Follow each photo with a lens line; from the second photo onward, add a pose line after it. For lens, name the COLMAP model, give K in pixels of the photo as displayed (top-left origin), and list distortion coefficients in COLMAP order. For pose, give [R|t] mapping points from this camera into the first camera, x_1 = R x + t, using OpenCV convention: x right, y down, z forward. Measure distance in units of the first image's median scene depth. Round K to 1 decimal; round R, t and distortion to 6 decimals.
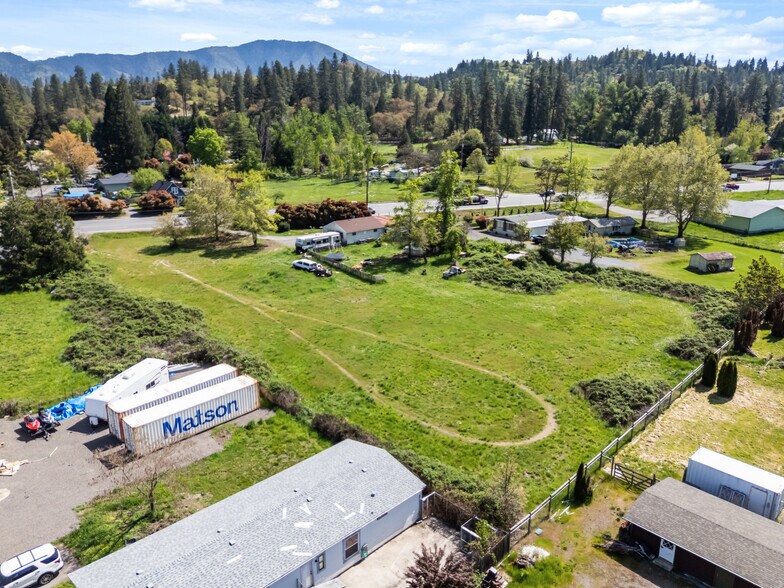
lens RADIAL K [[570.3, 0, 392.0], [0, 570.3, 294.0], [0, 0, 1]] dist [0.069994, -0.062876]
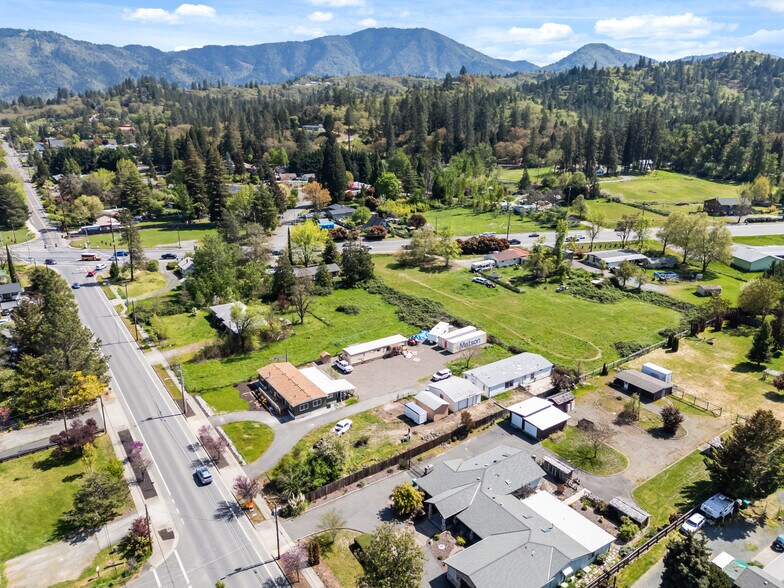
lens RADIAL K [[570.3, 0, 392.0], [0, 570.3, 294.0], [0, 0, 1]] dist [0.069994, -0.062876]
pose [[0.985804, 0.052781, -0.159388, -0.134386], [-0.048543, 0.998359, 0.030368, -0.048081], [0.160729, -0.022199, 0.986749, -0.912116]]
